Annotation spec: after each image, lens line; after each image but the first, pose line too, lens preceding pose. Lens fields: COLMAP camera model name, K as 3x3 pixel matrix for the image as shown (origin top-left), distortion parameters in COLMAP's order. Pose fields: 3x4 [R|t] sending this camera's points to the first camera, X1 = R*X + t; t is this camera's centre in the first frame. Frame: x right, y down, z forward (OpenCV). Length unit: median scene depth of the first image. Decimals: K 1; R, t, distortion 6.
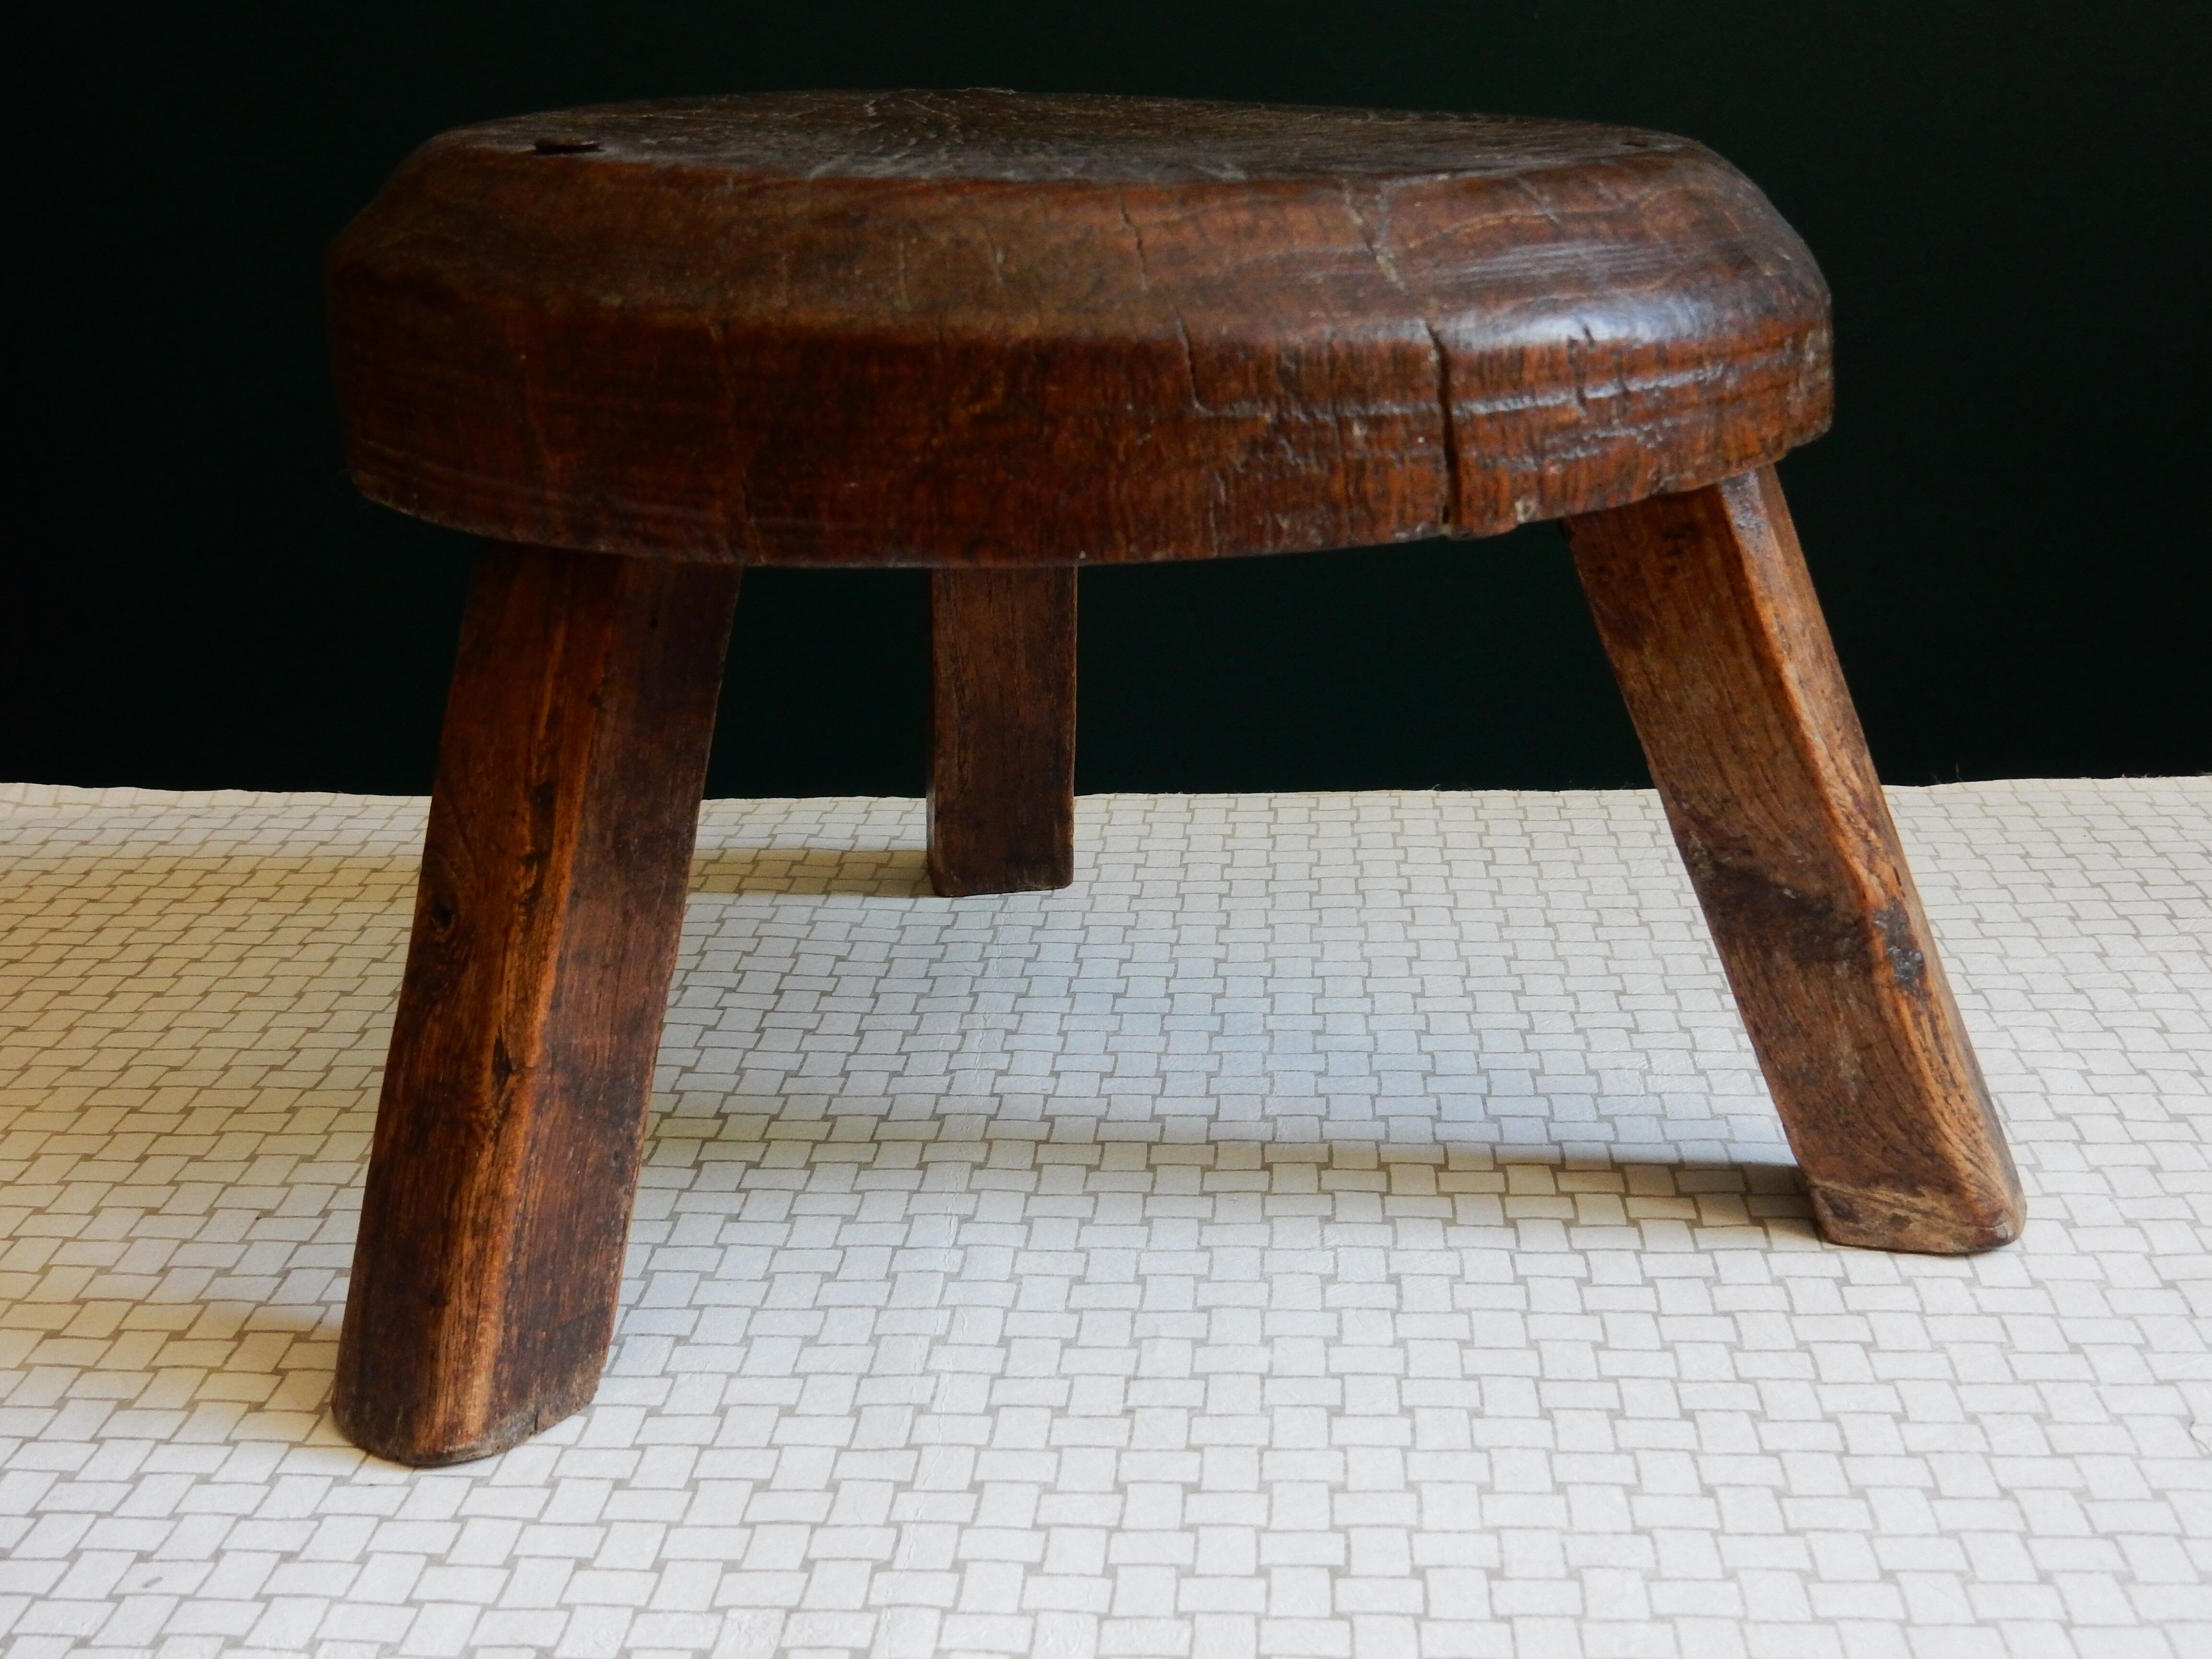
lens RADIAL K [[2656.6, 0, 1106.0], [0, 2656.6, 829.5], [0, 0, 1]] dist [-0.008772, -0.013168]
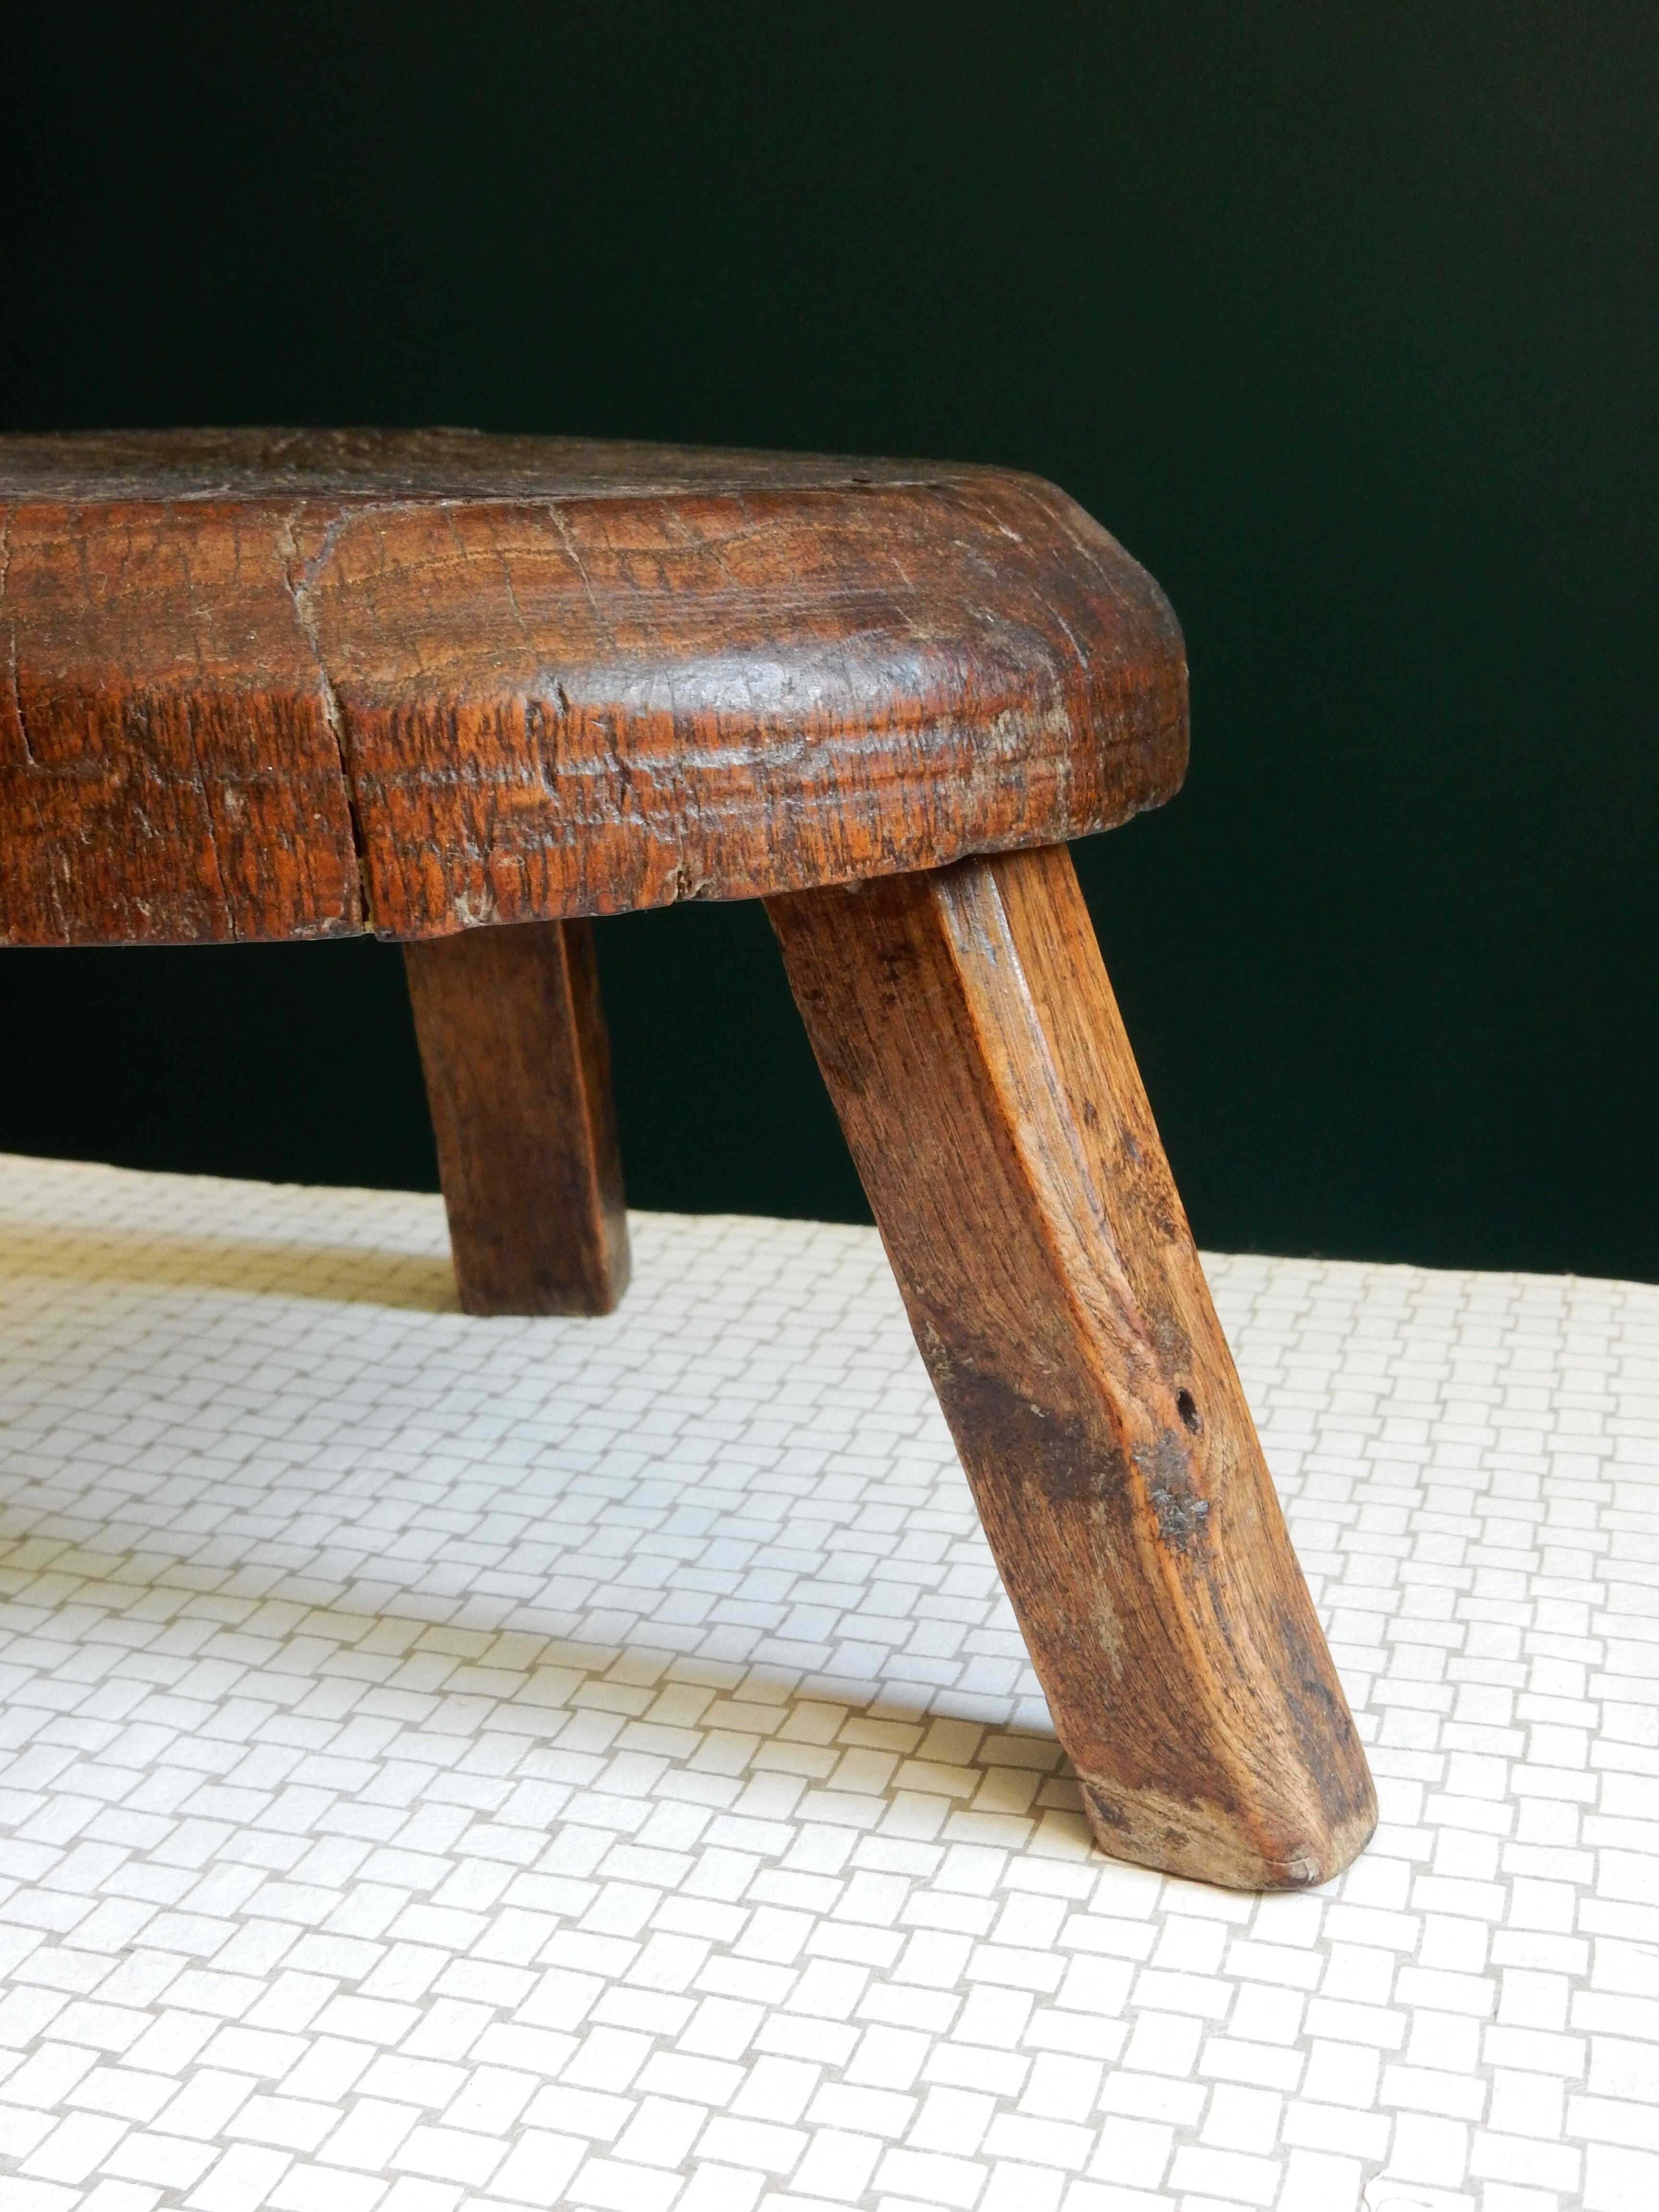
lens RADIAL K [[2656.6, 0, 829.5], [0, 2656.6, 1106.0], [0, 0, 1]] dist [-0.008772, -0.013168]
pose [[0.971129, 0.070245, -0.227977, 0.375306], [-0.080288, 0.996154, -0.035072, -0.034580], [0.224637, 0.052364, 0.973035, 0.202627]]
